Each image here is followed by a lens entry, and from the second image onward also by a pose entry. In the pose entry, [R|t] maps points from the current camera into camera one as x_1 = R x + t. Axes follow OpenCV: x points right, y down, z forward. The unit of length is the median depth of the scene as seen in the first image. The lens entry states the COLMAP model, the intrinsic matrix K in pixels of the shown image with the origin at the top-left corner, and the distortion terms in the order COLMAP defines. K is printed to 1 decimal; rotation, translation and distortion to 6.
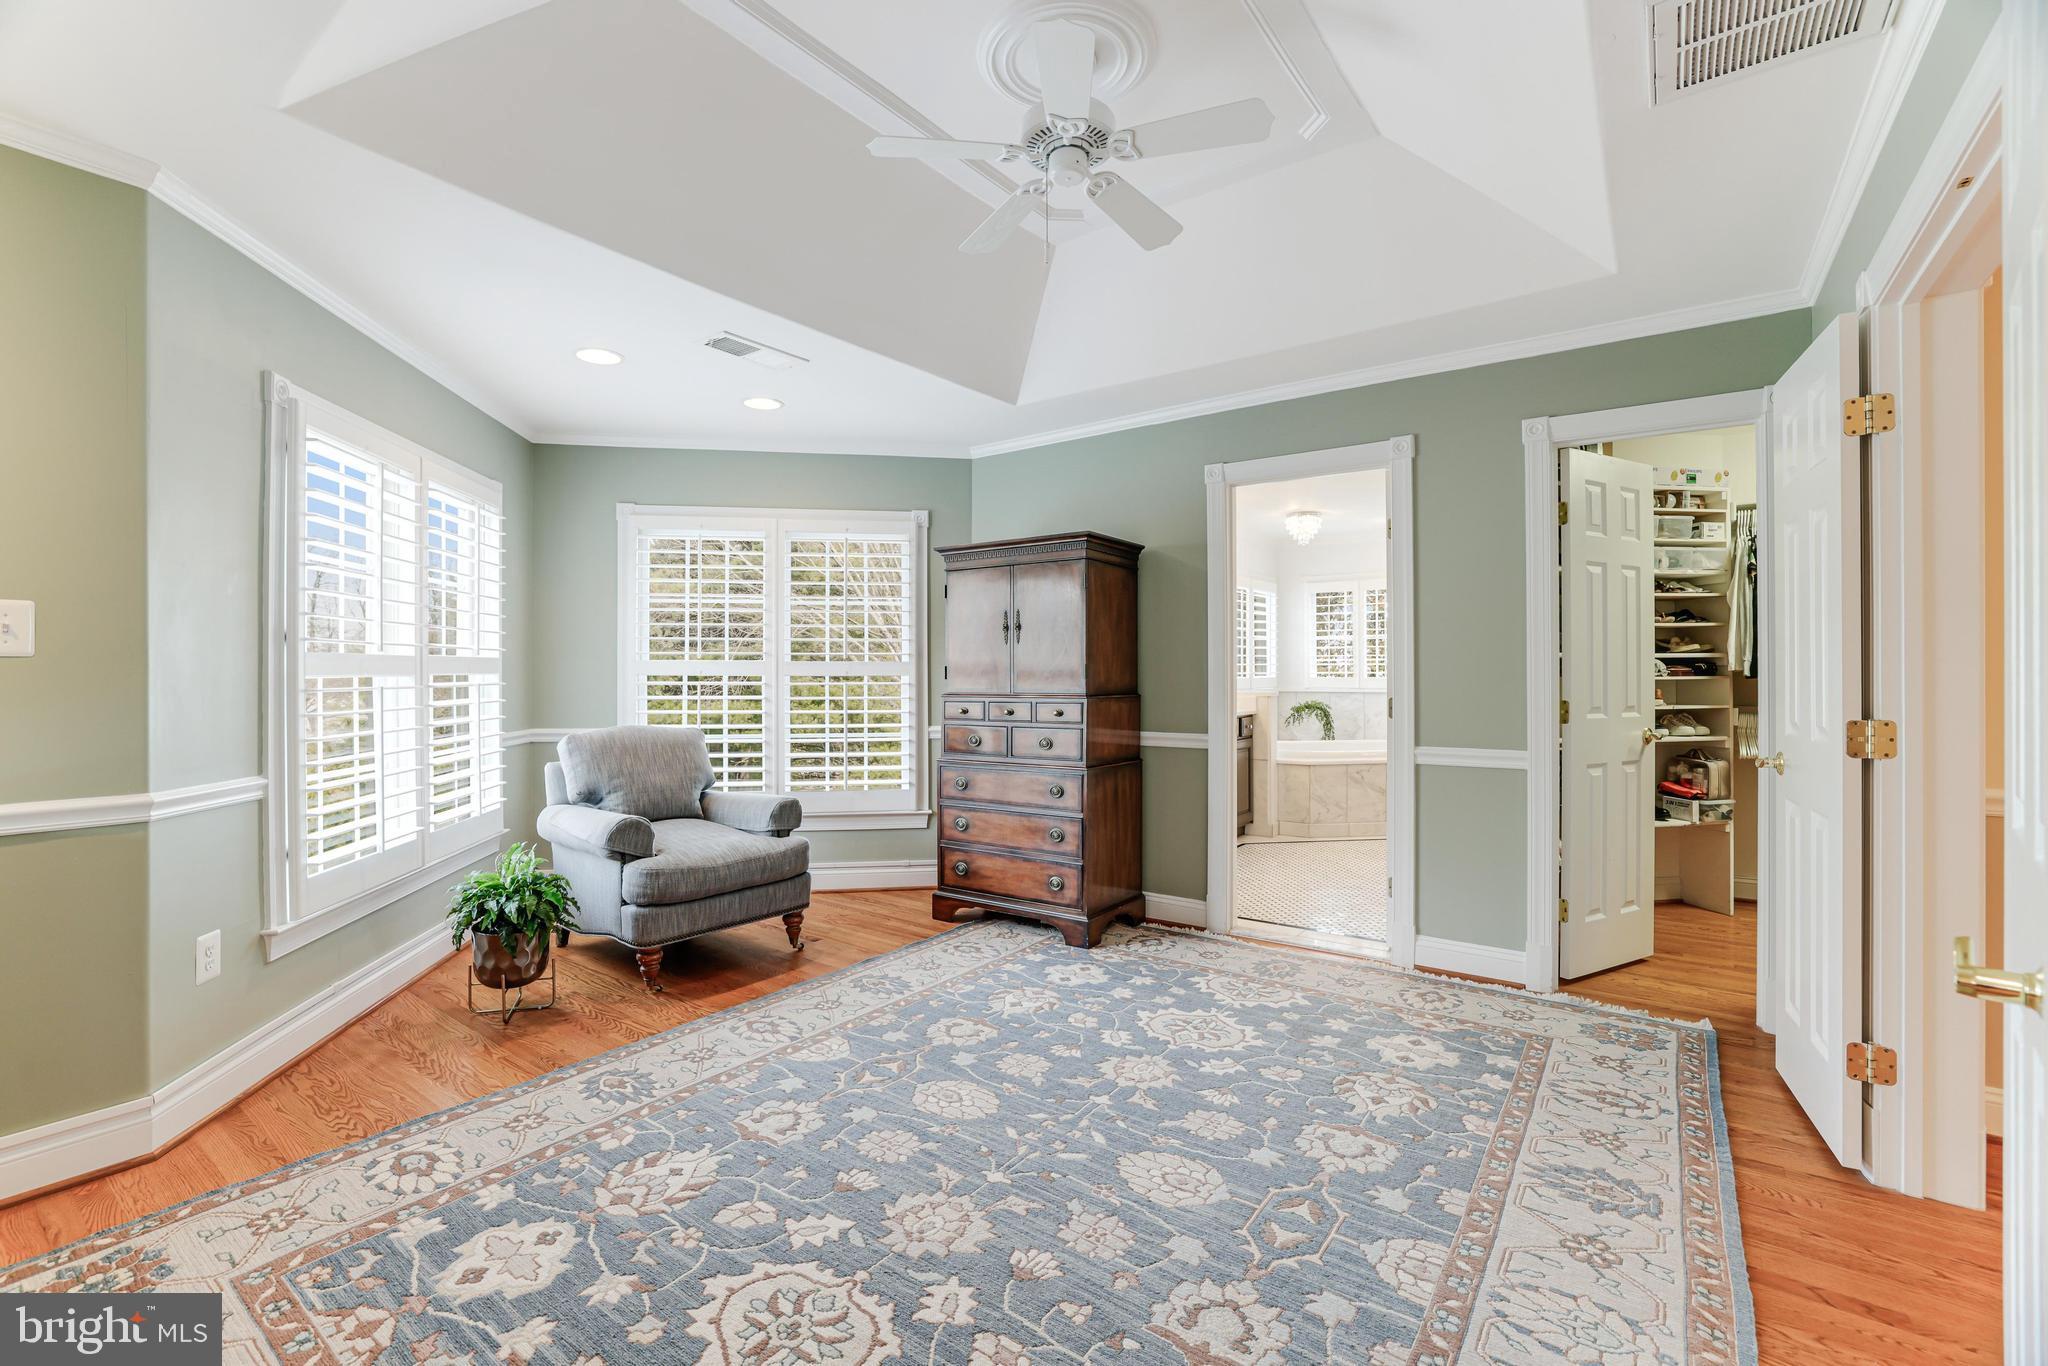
lens RADIAL K [[894.4, 0, 987.7], [0, 894.4, 677.2], [0, 0, 1]] dist [-0.033131, 0.004065]
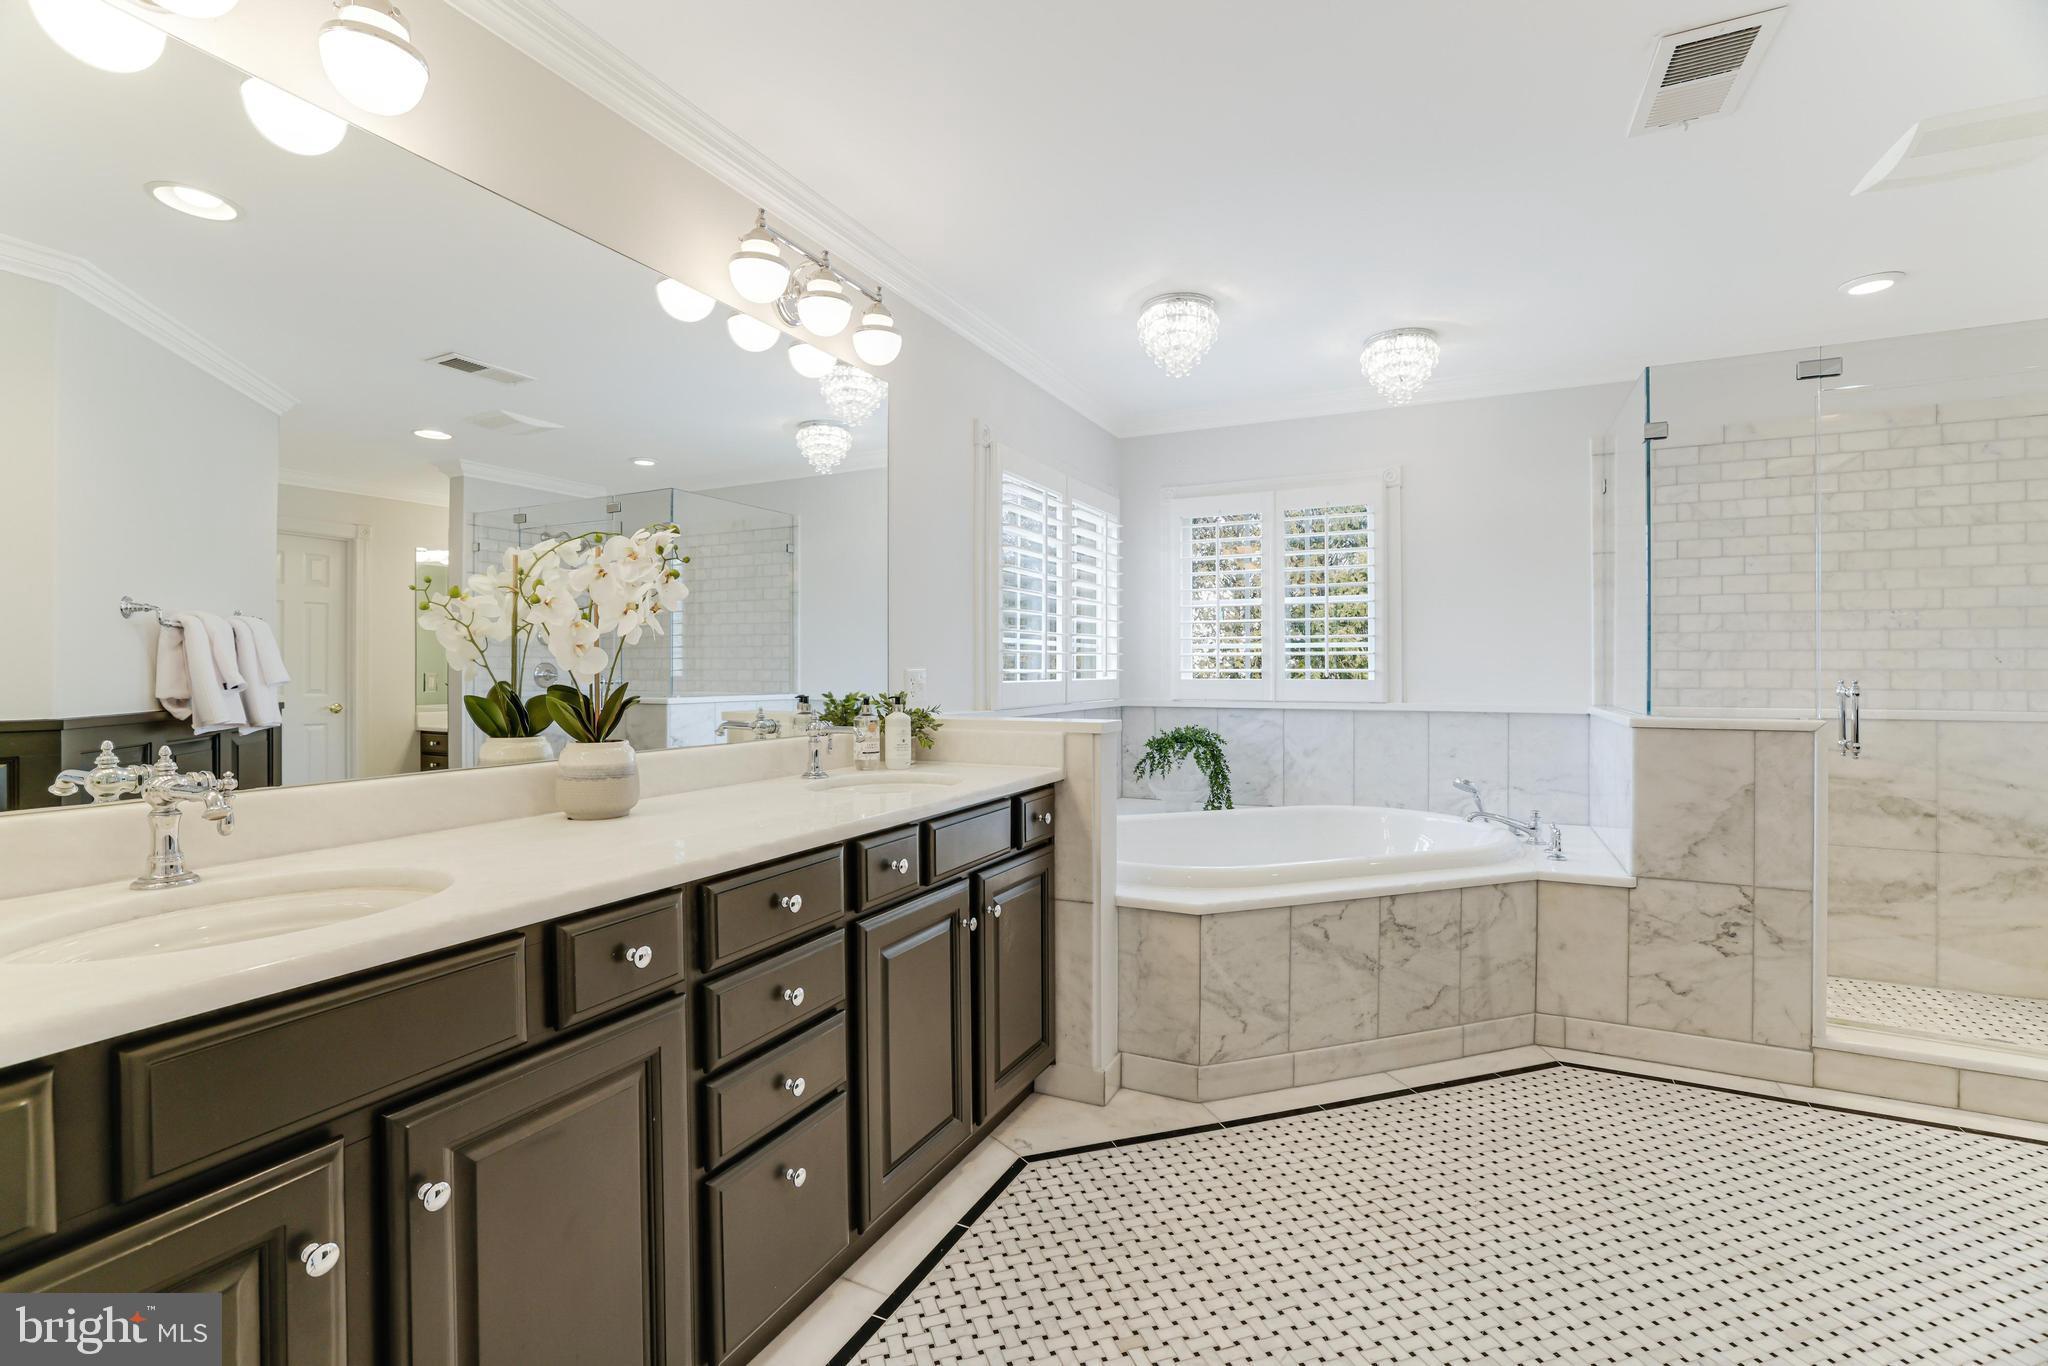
lens RADIAL K [[894.4, 0, 1026.6], [0, 894.4, 665.4], [0, 0, 1]] dist [-0.033131, 0.004065]
pose [[0.977912, 0.007639, 0.208877, 0.206745], [-0.005263, 0.999915, -0.011928, -0.001202], [-0.208951, 0.010566, 0.977869, 0.635553]]
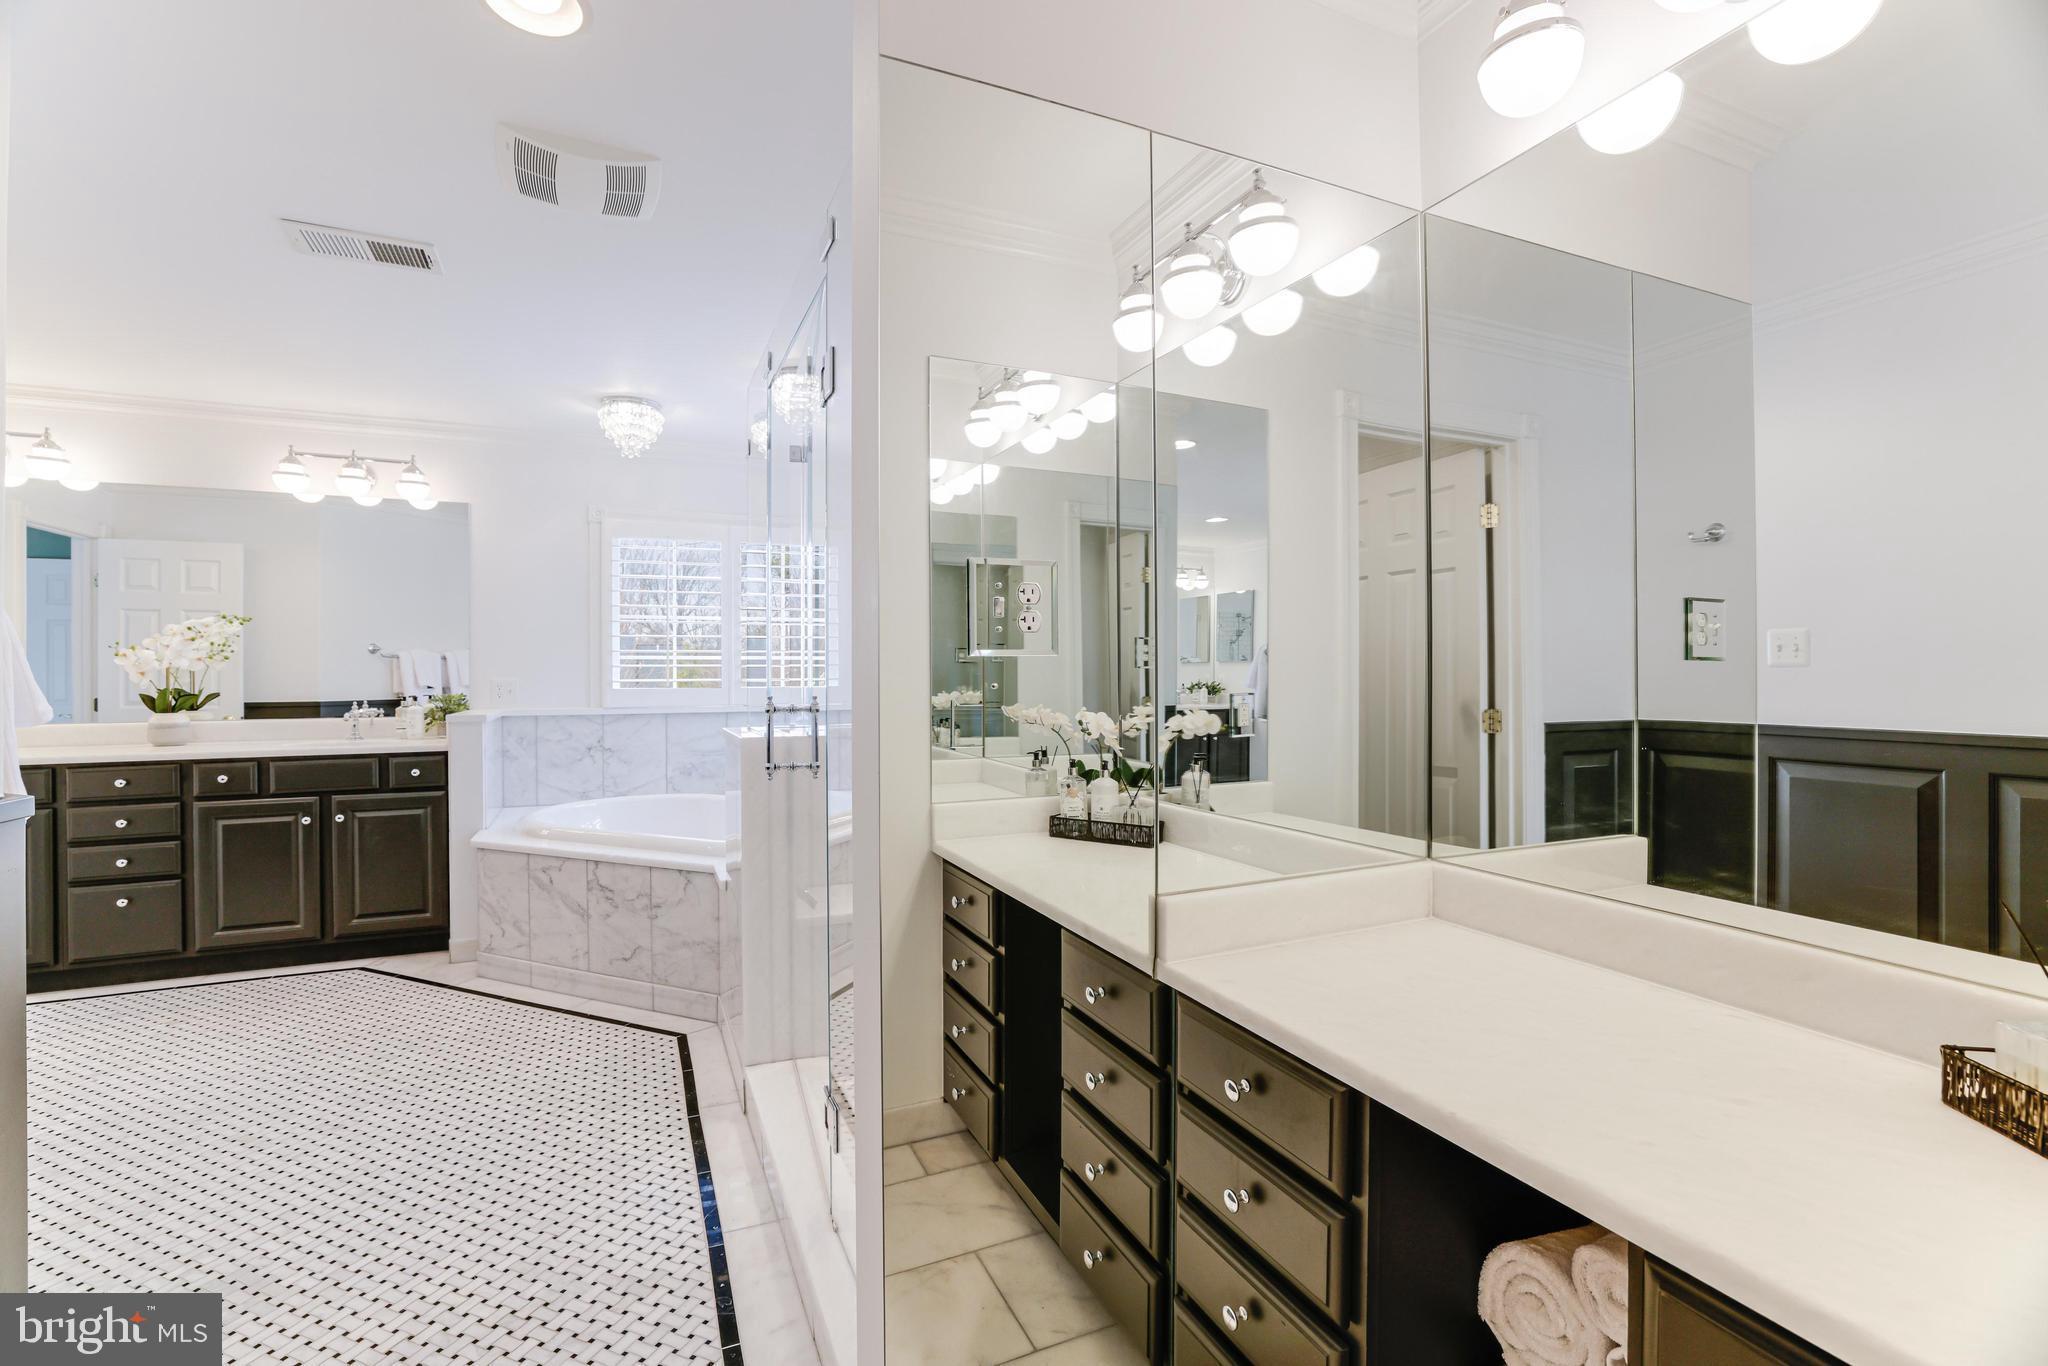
lens RADIAL K [[894.4, 0, 1028.9], [0, 894.4, 682.1], [0, 0, 1]] dist [-0.033131, 0.004065]
pose [[0.887598, 0.009151, -0.460527, 0.903154], [-0.009557, 0.999953, 0.001450, -0.007295], [0.460519, 0.003114, 0.887644, 0.661245]]
